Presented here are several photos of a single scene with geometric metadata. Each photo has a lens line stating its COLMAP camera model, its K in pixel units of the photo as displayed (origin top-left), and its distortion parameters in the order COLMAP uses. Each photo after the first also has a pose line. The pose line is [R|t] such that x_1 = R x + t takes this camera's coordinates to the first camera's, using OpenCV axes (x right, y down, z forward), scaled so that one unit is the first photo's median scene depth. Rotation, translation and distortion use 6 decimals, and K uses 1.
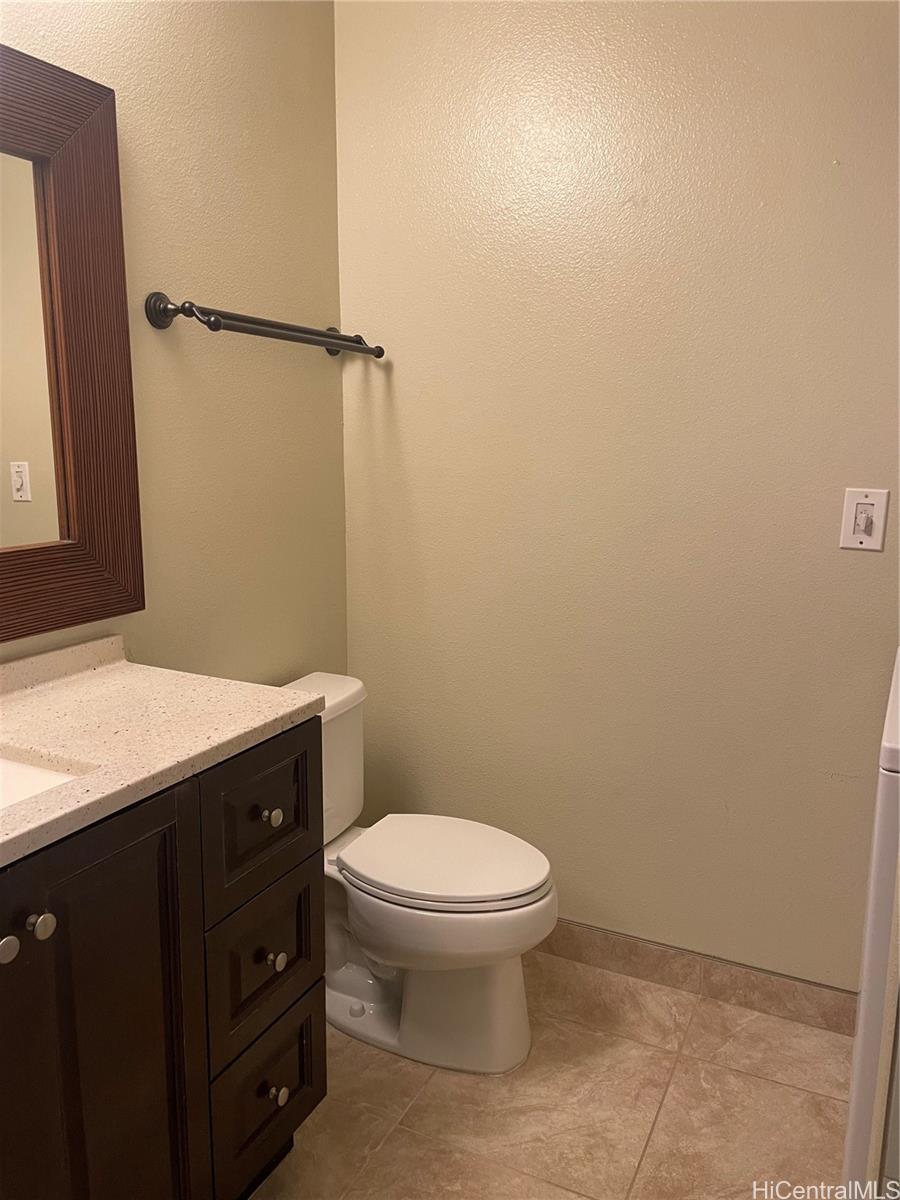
lens RADIAL K [[906.3, 0, 453.6], [0, 906.3, 598.0], [0, 0, 1]] dist [0.031661, -0.044416]
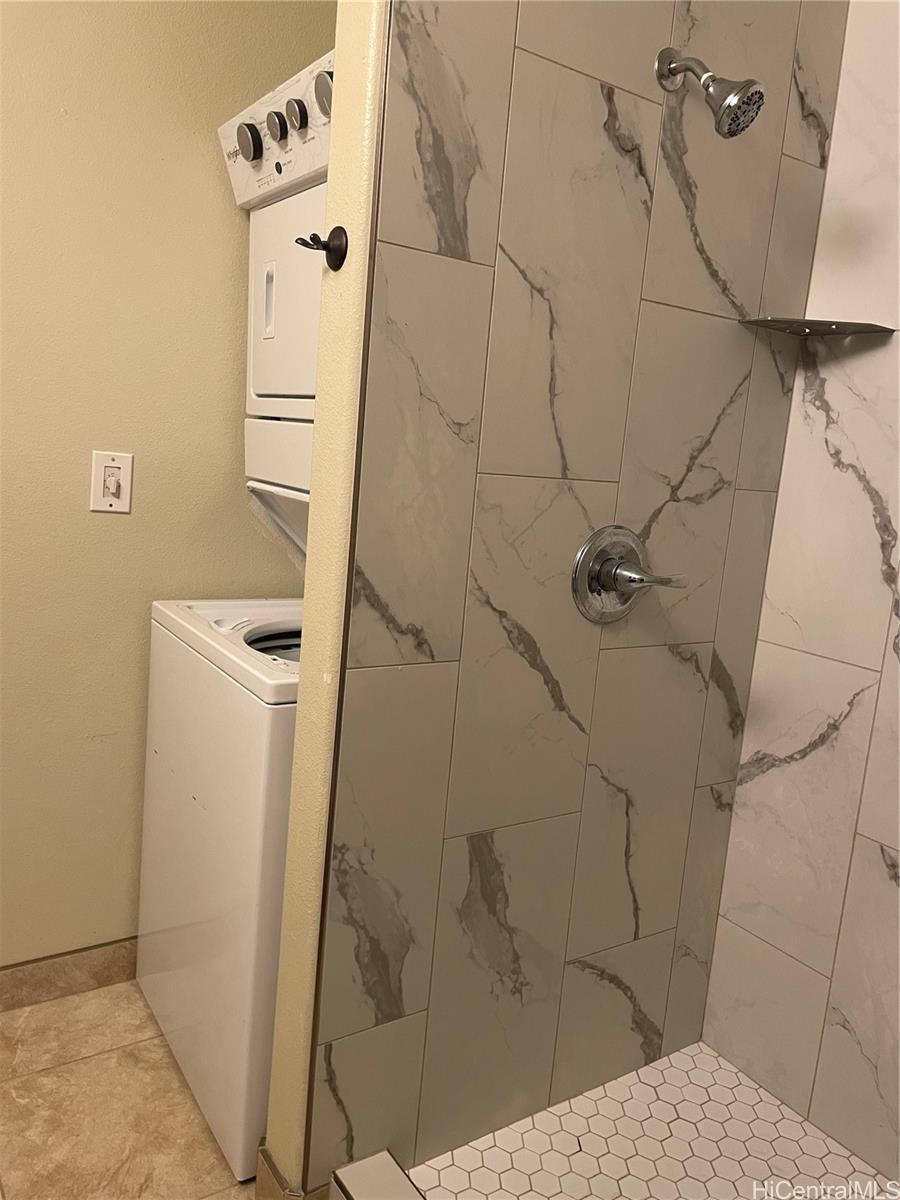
lens RADIAL K [[906.3, 0, 452.9], [0, 906.3, 599.4], [0, 0, 1]] dist [0.031661, -0.044416]
pose [[0.508638, -0.107418, 0.854253, -0.237997], [0.075964, 0.993916, 0.079749, -0.008169], [-0.857623, 0.024329, 0.513704, 0.148962]]
